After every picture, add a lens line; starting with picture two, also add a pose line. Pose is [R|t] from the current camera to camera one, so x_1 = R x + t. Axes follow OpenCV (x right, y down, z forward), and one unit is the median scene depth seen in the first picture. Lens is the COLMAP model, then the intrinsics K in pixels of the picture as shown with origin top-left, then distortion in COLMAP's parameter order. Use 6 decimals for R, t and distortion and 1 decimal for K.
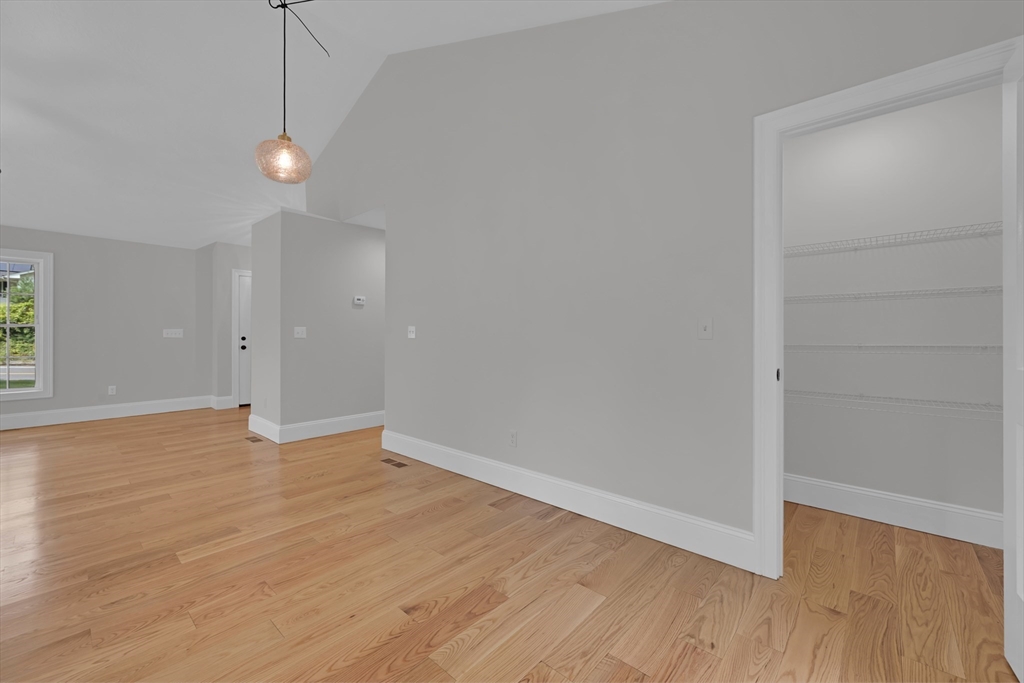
lens RADIAL K [[411.6, 0, 512.1], [0, 411.6, 334.1], [0, 0, 1]] dist [-0.002037, 0.001155]
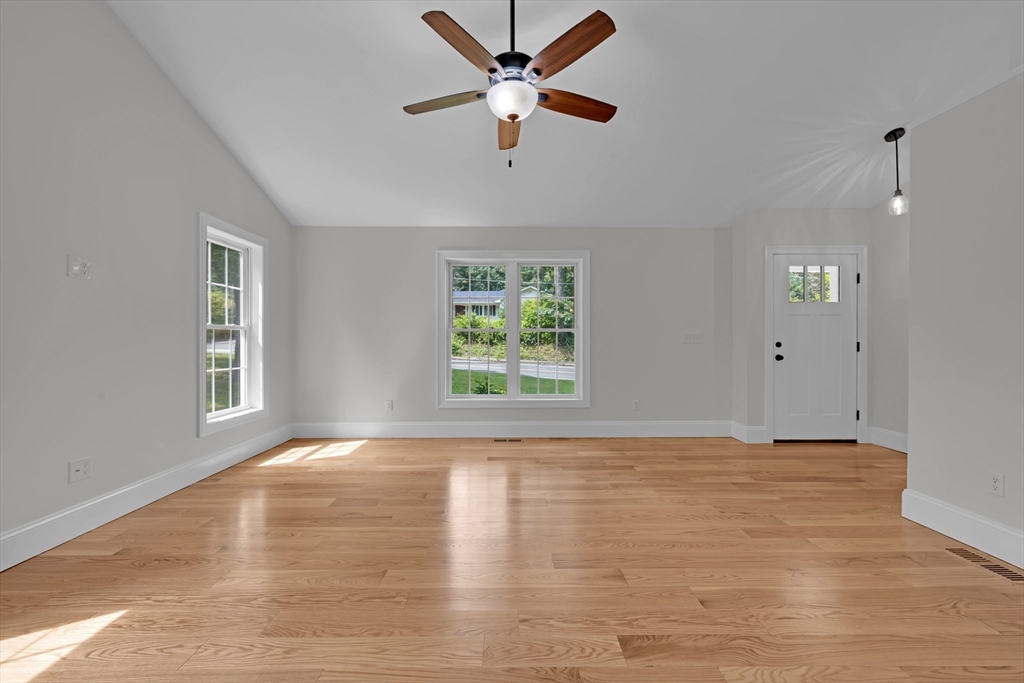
lens RADIAL K [[411.6, 0, 509.9], [0, 411.6, 340.7], [0, 0, 1]] dist [-0.002037, 0.001155]
pose [[0.668876, 0.001656, -0.743372, -0.446071], [-0.000540, 0.999998, 0.001742, 0.003089], [0.743374, -0.000764, 0.668876, 0.201736]]
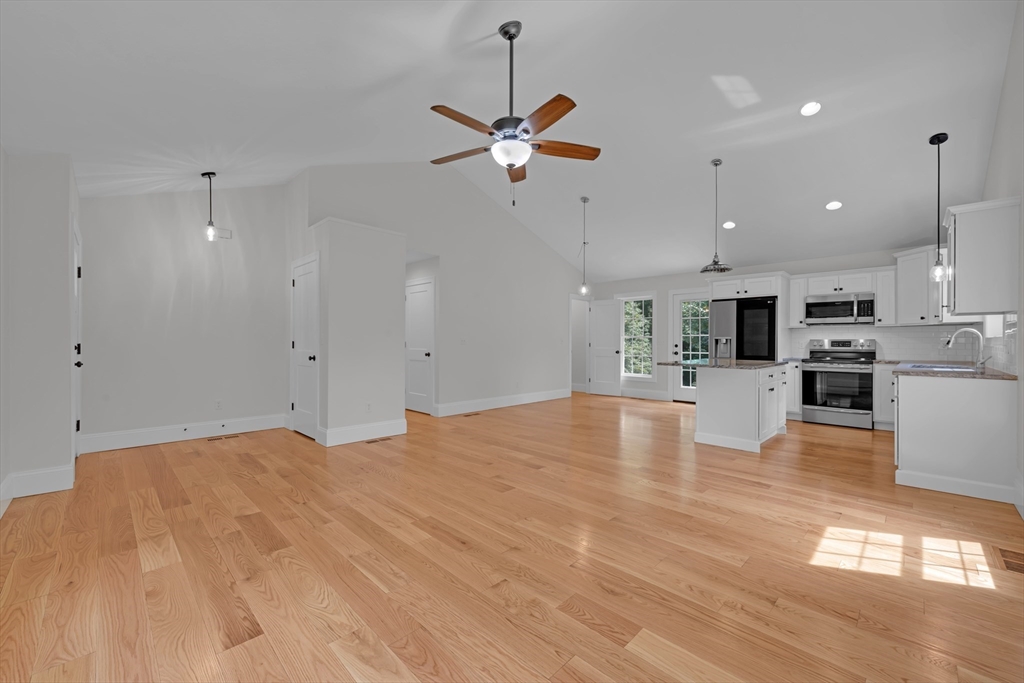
lens RADIAL K [[411.6, 0, 511.2], [0, 411.6, 342.6], [0, 0, 1]] dist [-0.002037, 0.001155]
pose [[0.058819, 0.001385, 0.998268, -1.161743], [-0.003609, 0.999993, -0.001175, 0.003084], [-0.998262, -0.003533, 0.058823, 0.417640]]
